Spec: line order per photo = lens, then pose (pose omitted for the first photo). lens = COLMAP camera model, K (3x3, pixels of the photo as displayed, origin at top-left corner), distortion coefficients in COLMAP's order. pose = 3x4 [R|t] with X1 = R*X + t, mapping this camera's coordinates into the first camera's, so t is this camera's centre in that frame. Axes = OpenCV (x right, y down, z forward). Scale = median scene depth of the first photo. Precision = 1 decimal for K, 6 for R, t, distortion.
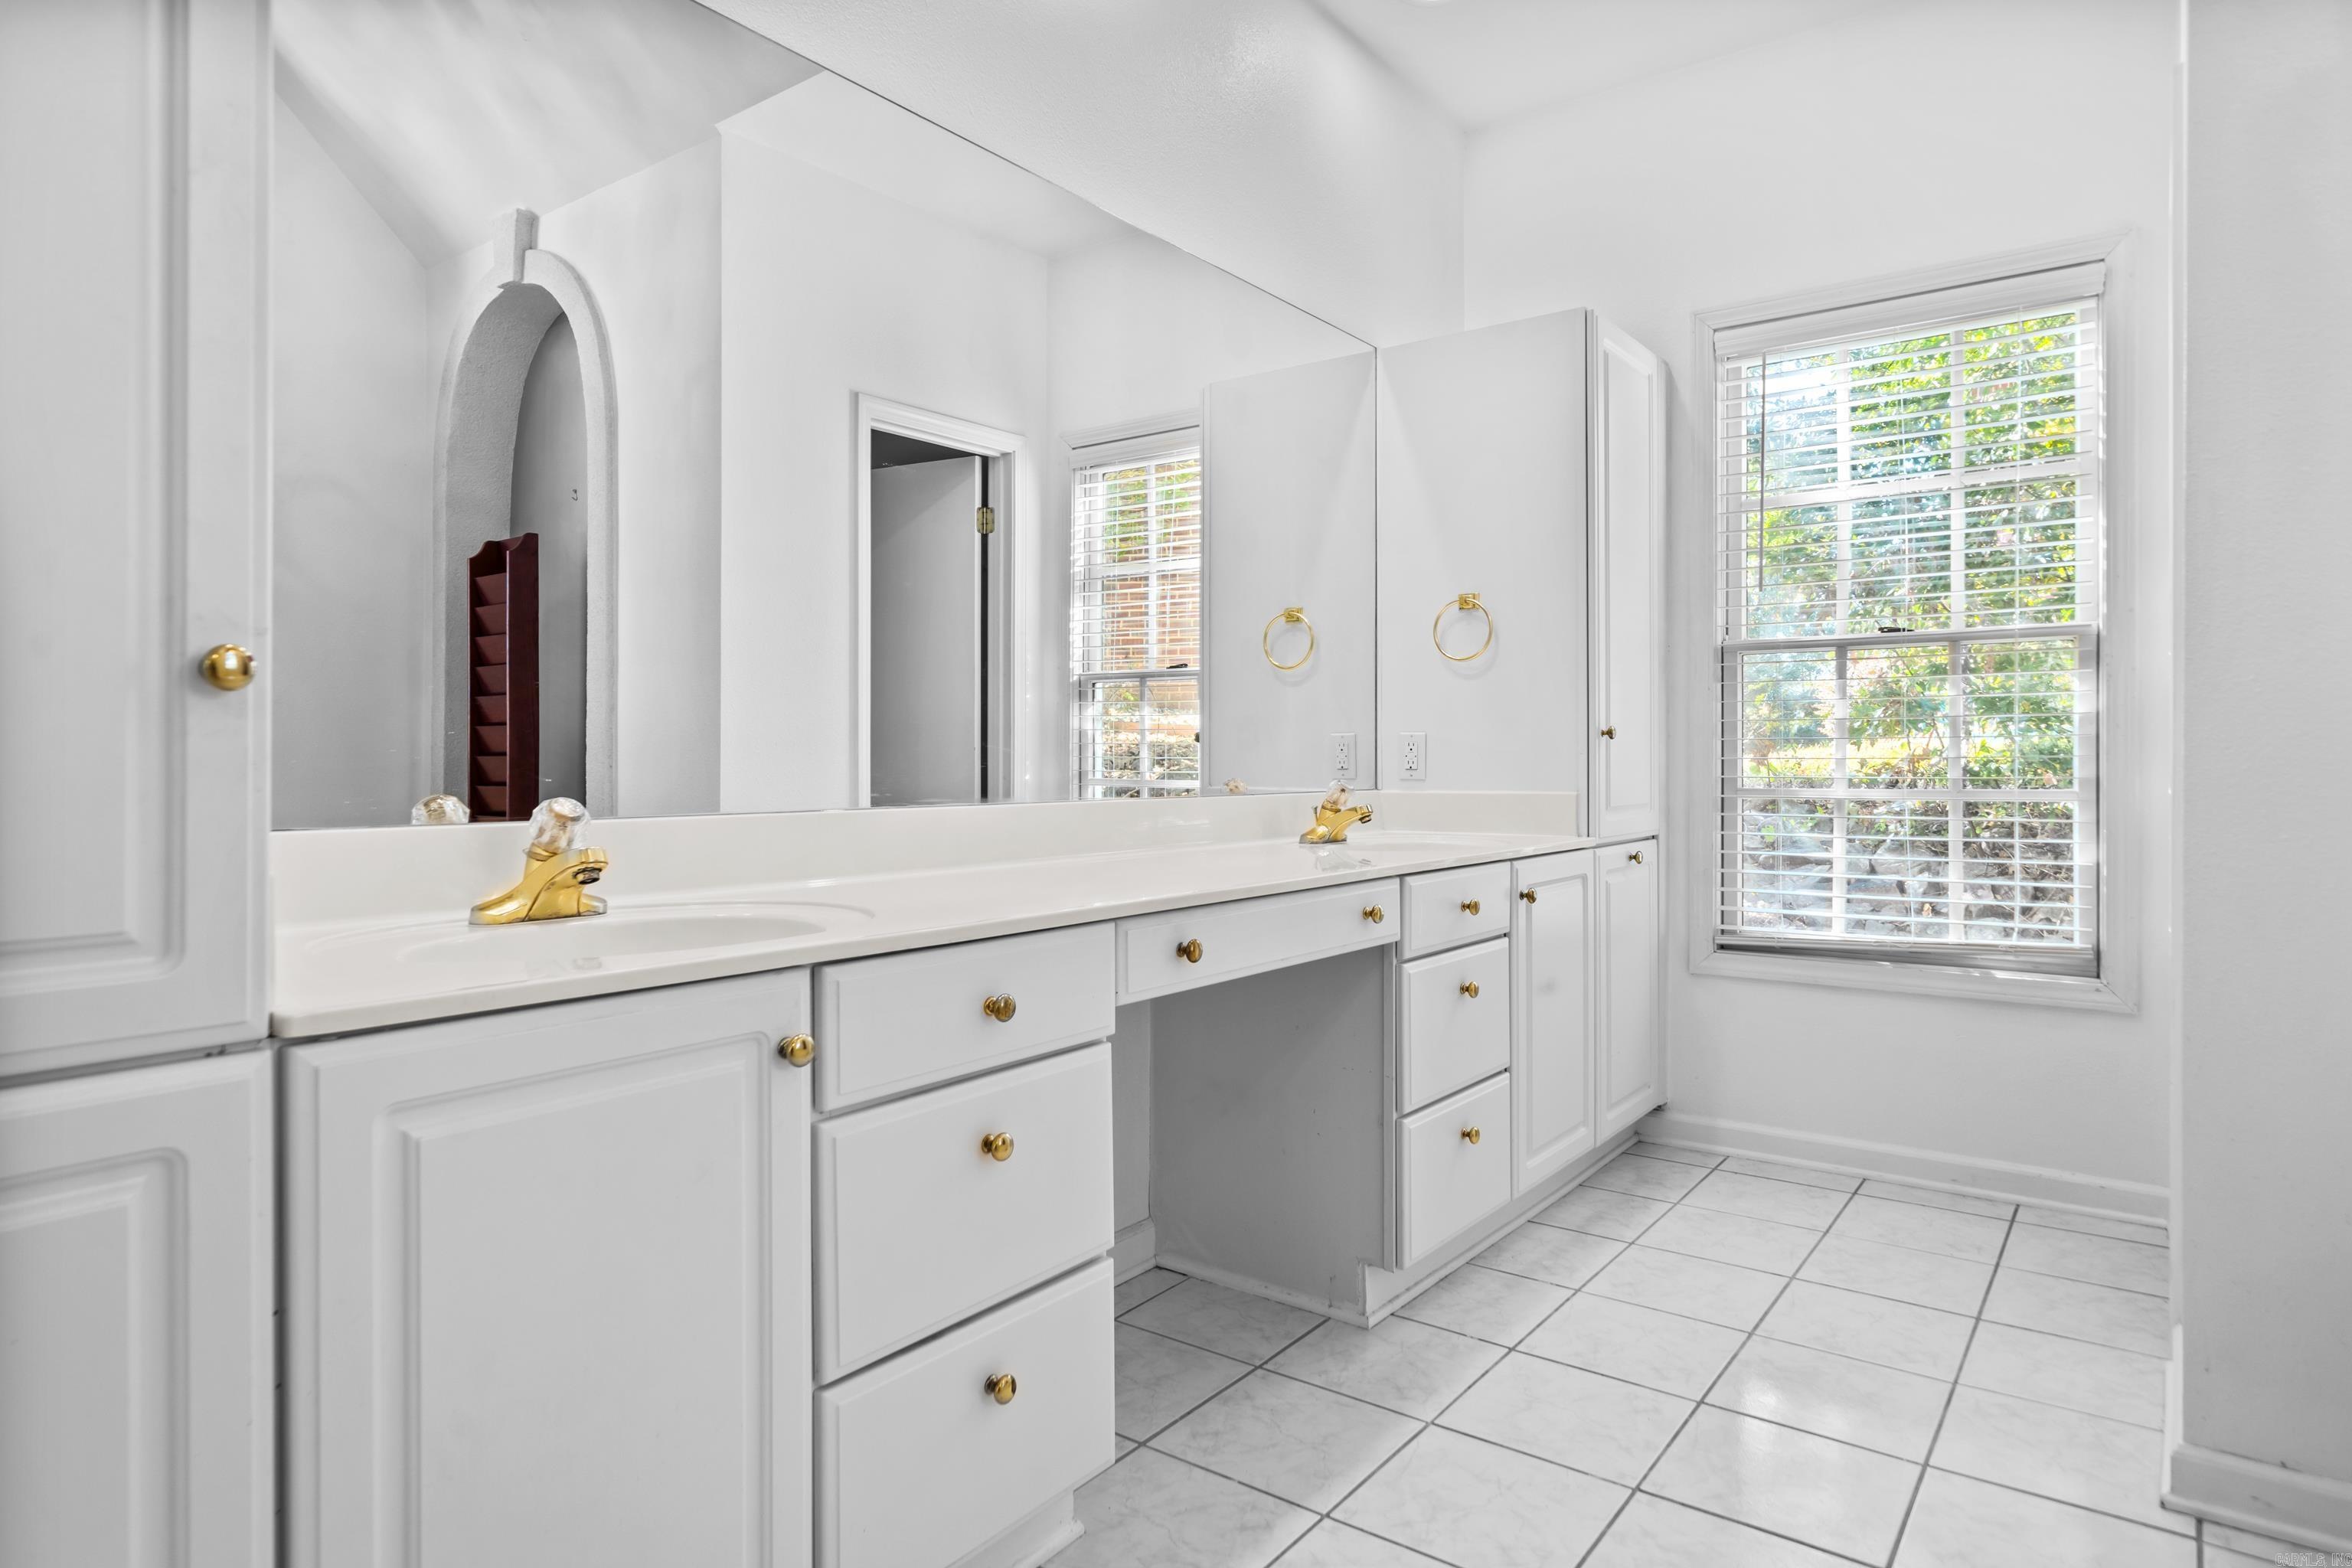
lens RADIAL K [[1339.6, 0, 1177.5], [0, 1339.6, 757.5], [0, 0, 1]] dist [0.000862, 0.003693]
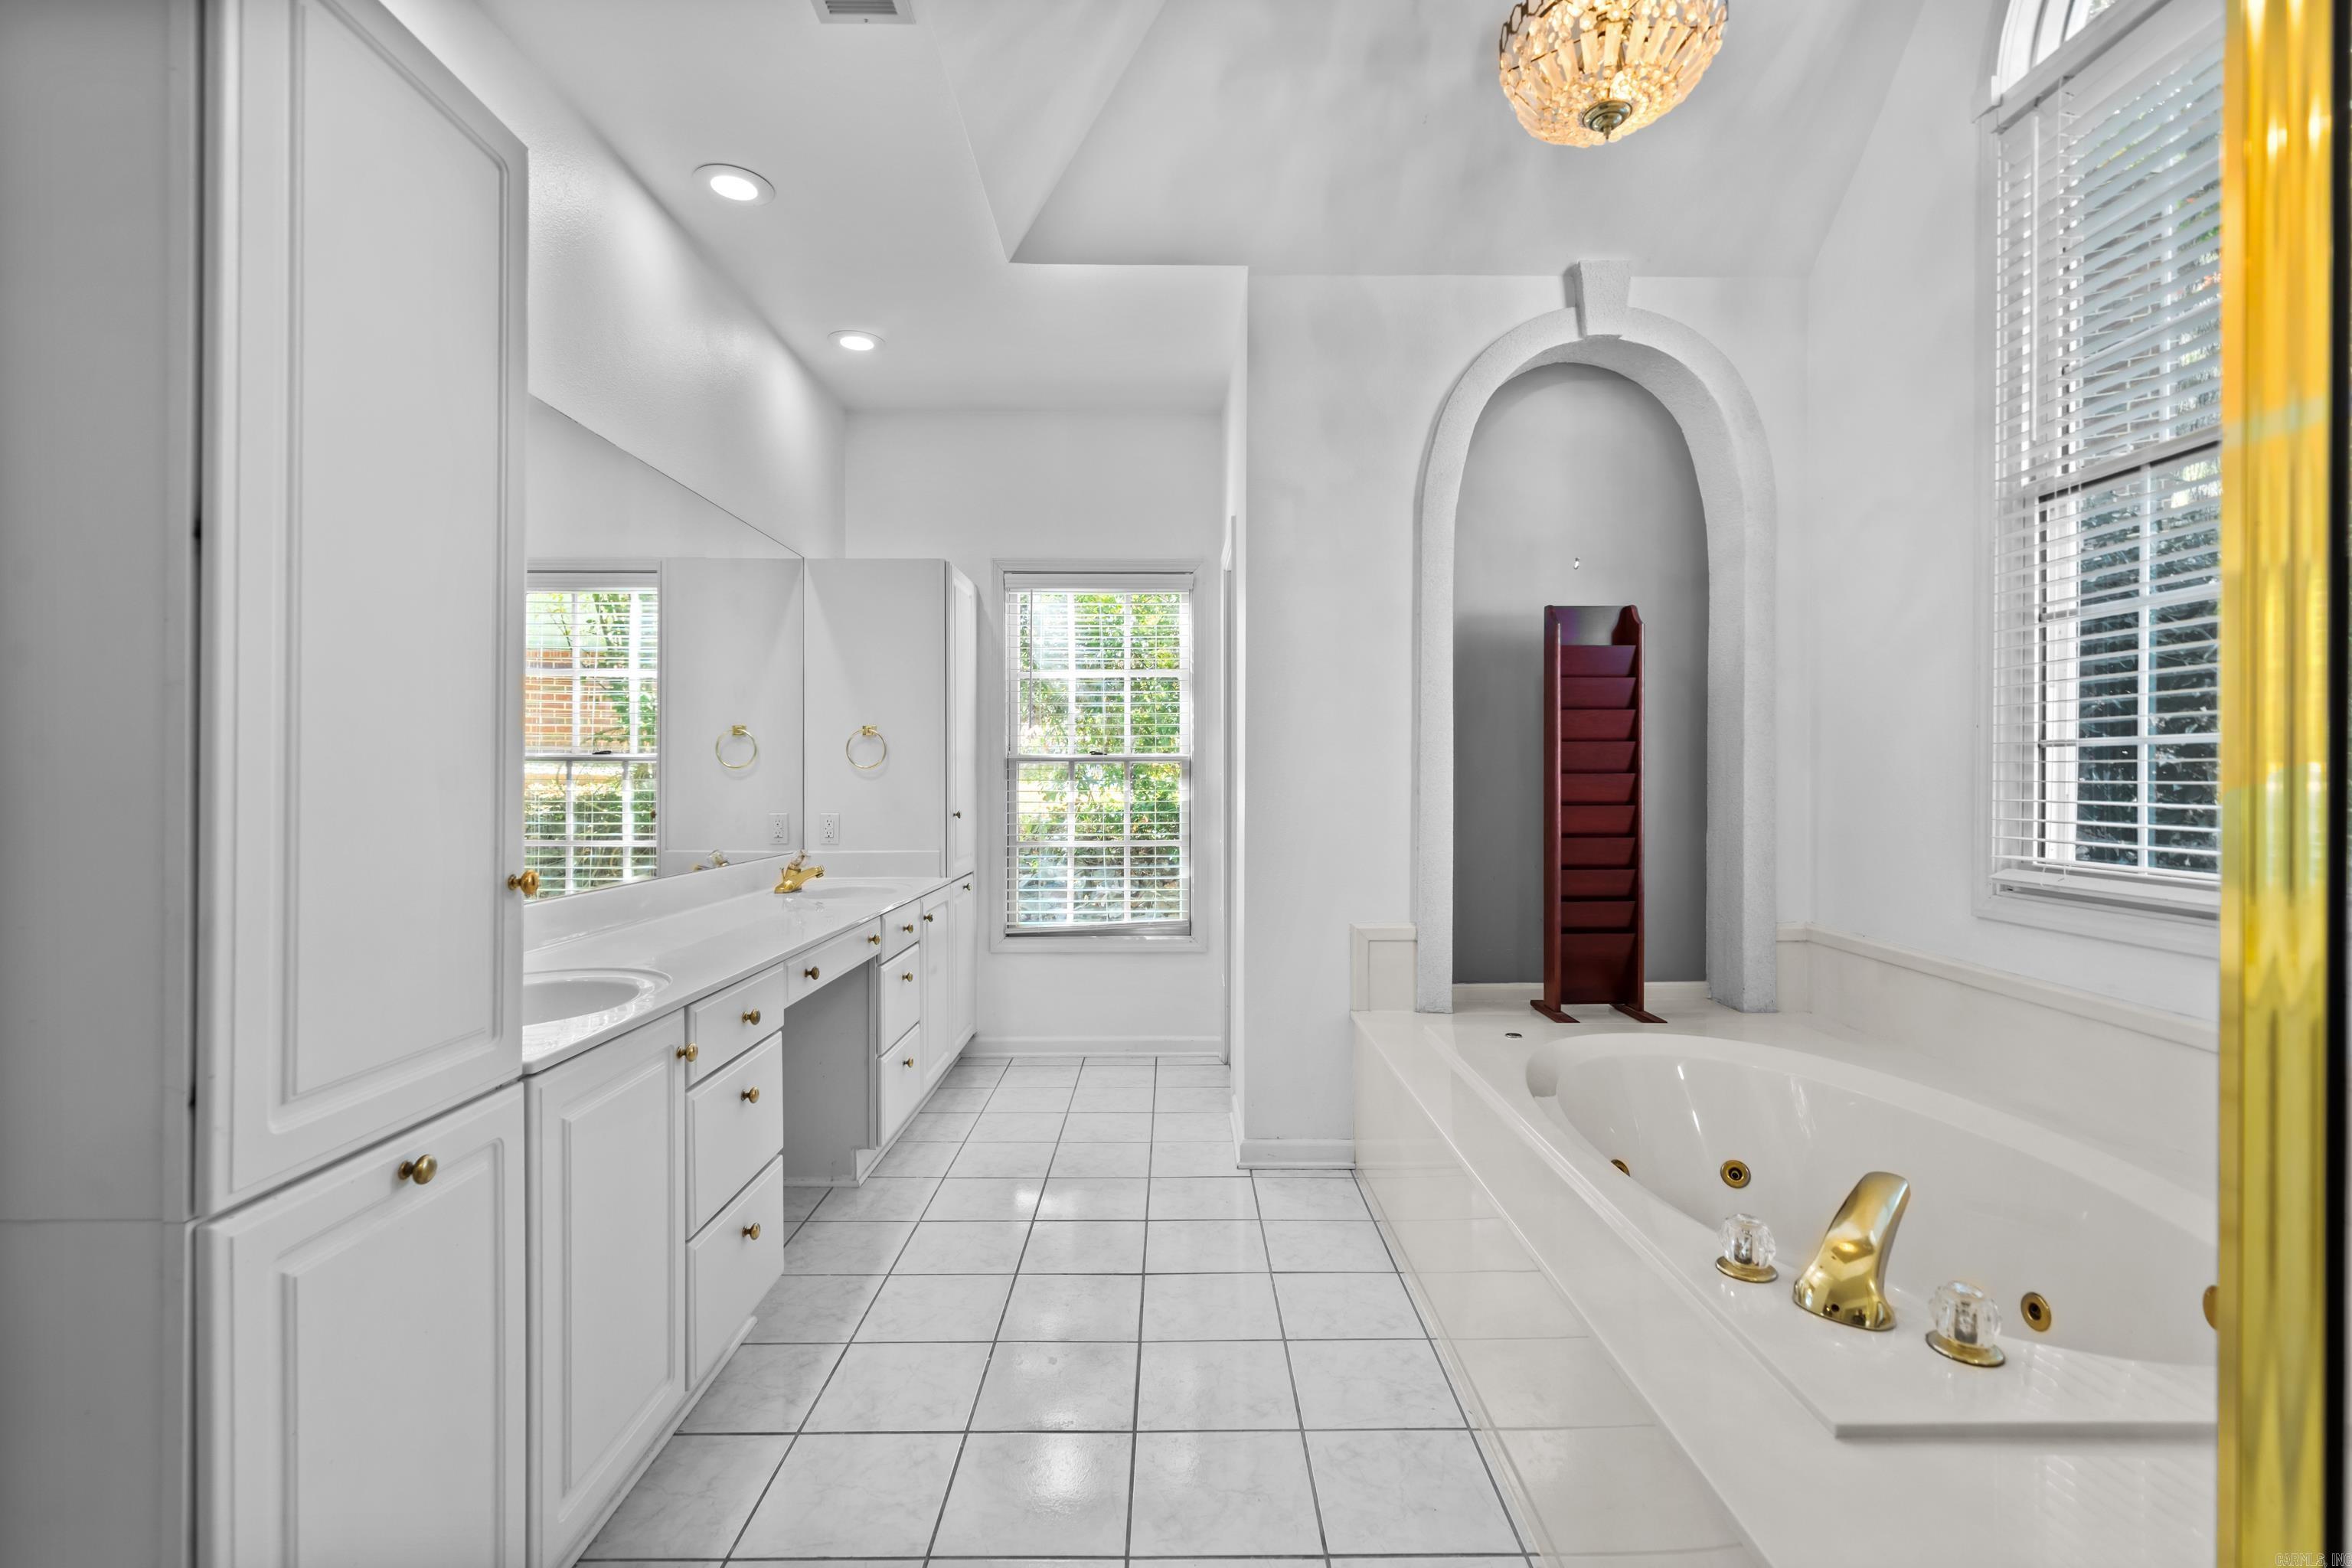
lens RADIAL K [[1068.6, 0, 1176.0], [0, 1068.6, 784.0], [0, 0, 1]] dist [0.005007, 0.000574]
pose [[0.797913, -0.002889, 0.602766, -0.273134], [-0.000385, 0.999986, 0.005303, -0.065791], [-0.602773, -0.004463, 0.797900, -0.236806]]
